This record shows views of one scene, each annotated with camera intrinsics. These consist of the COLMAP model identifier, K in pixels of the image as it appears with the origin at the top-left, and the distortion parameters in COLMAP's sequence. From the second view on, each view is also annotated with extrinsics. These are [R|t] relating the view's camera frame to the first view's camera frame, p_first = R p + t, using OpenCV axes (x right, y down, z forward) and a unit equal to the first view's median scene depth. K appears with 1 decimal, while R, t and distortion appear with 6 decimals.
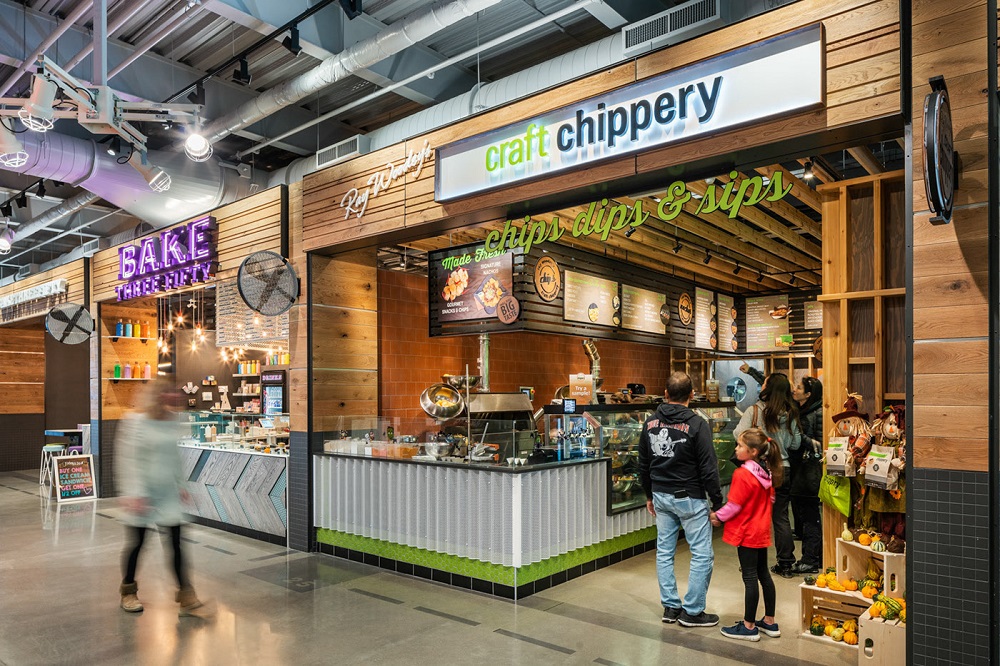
lens RADIAL K [[701.5, 0, 470.2], [0, 701.5, 394.2], [0, 0, 1]] dist [-0.009729, 0.005140]
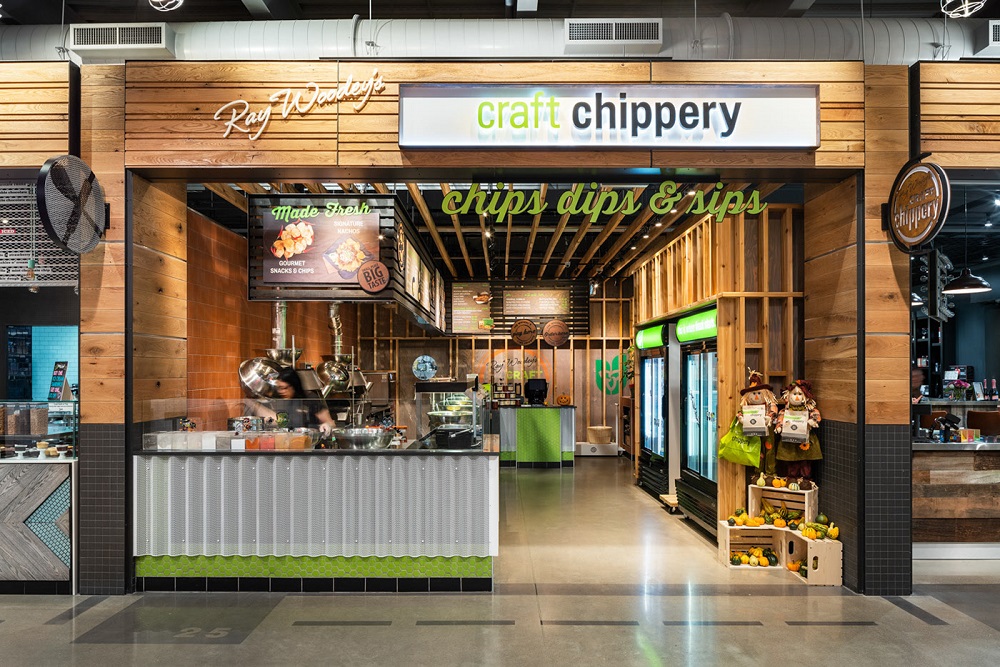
lens RADIAL K [[701.5, 0, 501.0], [0, 701.5, 366.3], [0, 0, 1]] dist [-0.009729, 0.005140]
pose [[0.746704, 0.007752, 0.665112, -0.569297], [-0.002677, 0.999959, -0.008650, 0.002209], [-0.665152, 0.004678, 0.746694, 0.304295]]
